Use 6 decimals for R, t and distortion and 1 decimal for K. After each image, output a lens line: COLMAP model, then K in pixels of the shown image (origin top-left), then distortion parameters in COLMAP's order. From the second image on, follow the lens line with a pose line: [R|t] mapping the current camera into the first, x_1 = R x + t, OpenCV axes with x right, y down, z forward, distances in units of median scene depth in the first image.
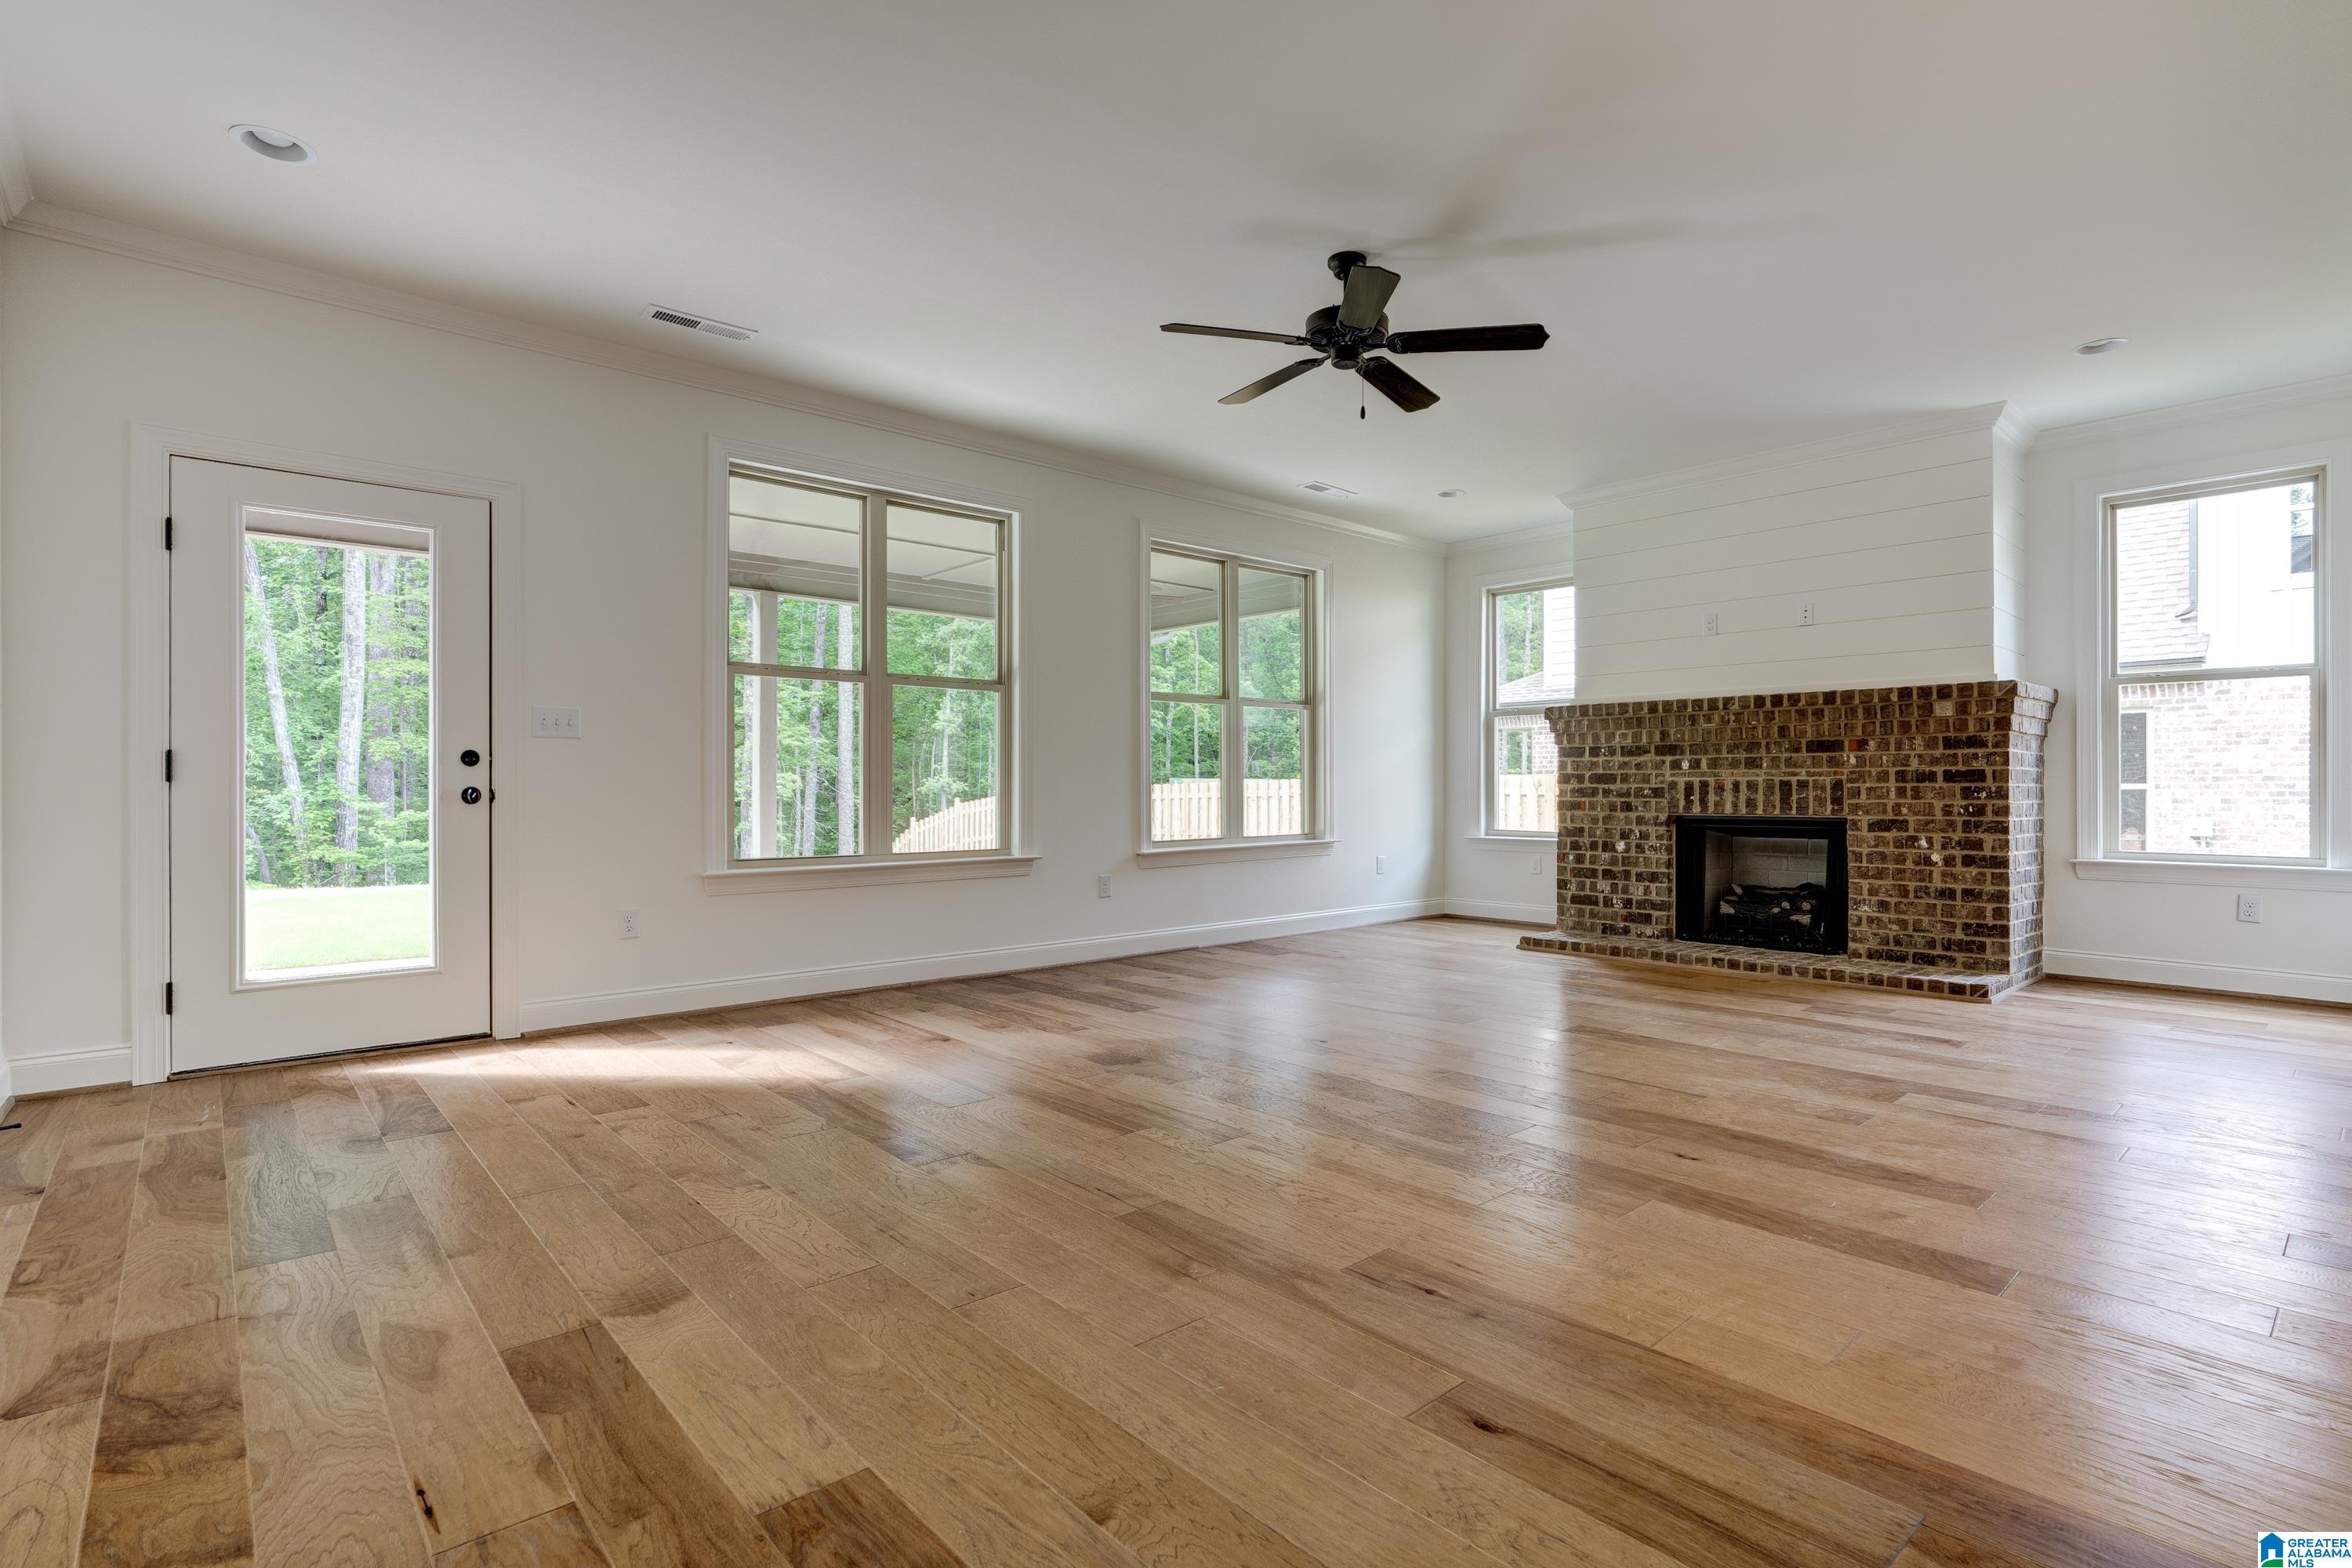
lens RADIAL K [[1107.7, 0, 1190.9], [0, 1107.7, 782.8], [0, 0, 1]] dist [-0.002631, 0.000254]
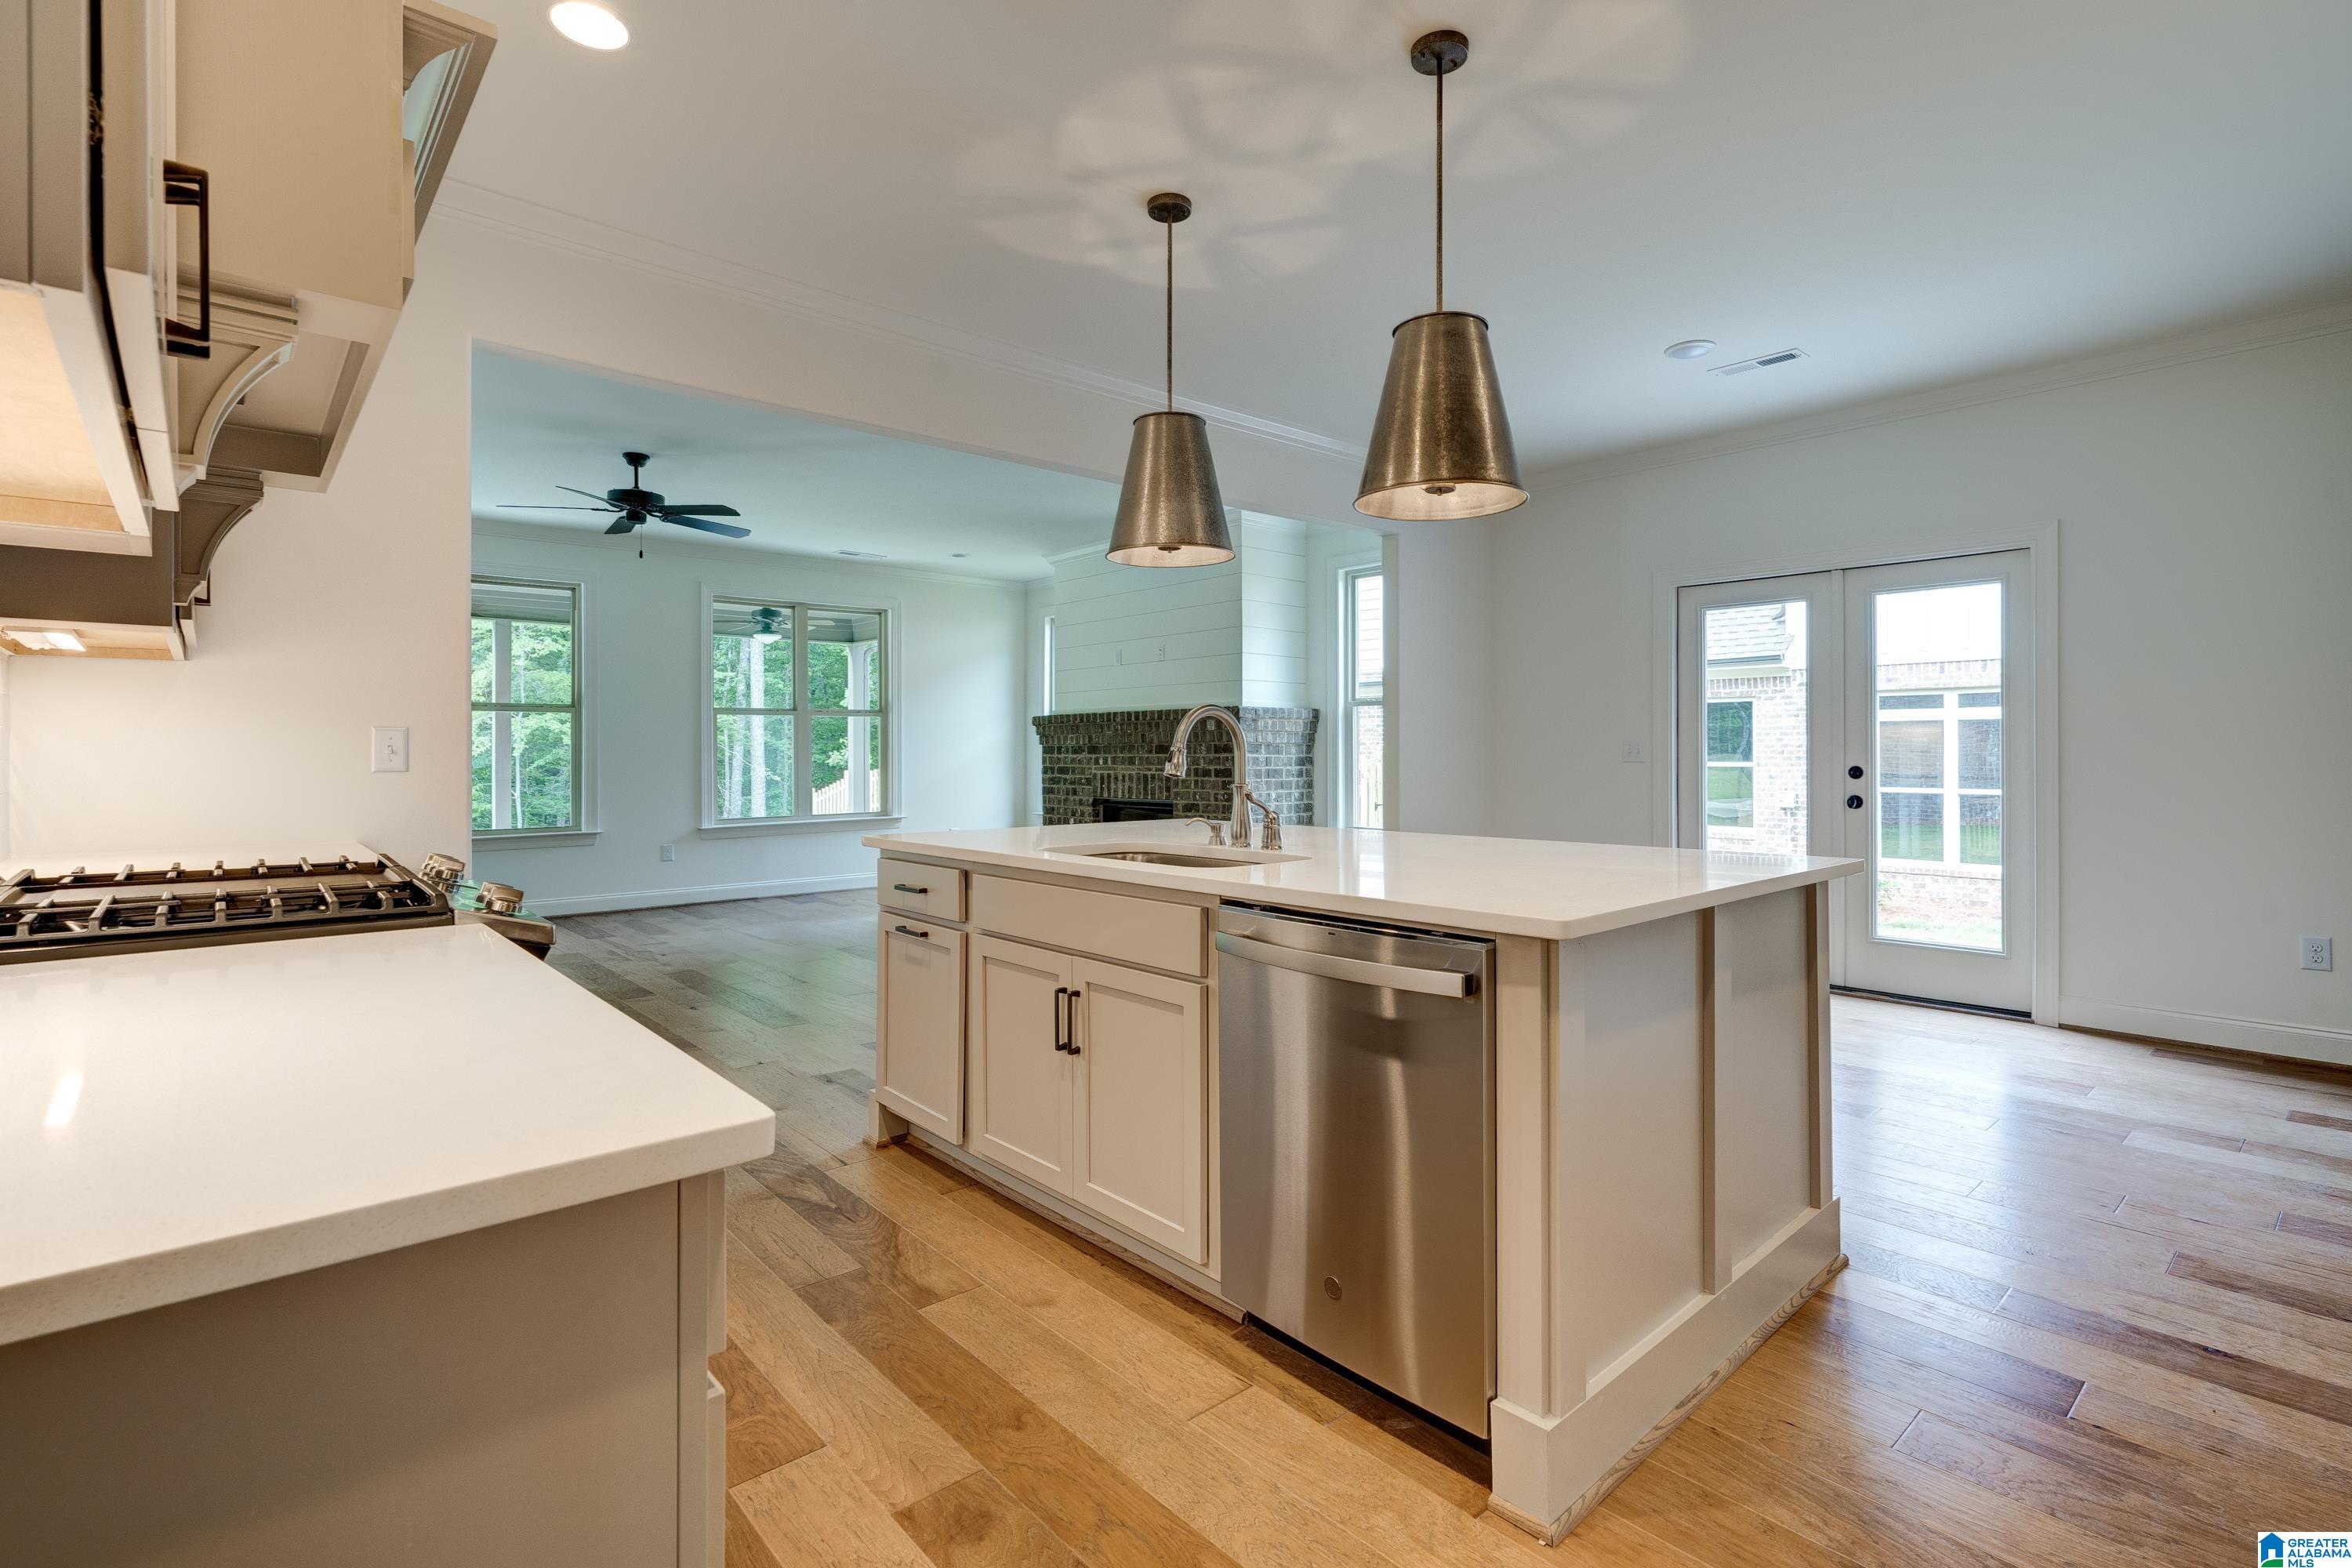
lens RADIAL K [[1085.8, 0, 1167.0], [0, 1085.8, 762.4], [0, 0, 1]] dist [0.000087, 0.000012]
pose [[0.999792, -0.004511, -0.019865, 0.550762], [0.004767, 0.999906, 0.012854, -0.031360], [0.019805, -0.012946, 0.999720, -0.316314]]
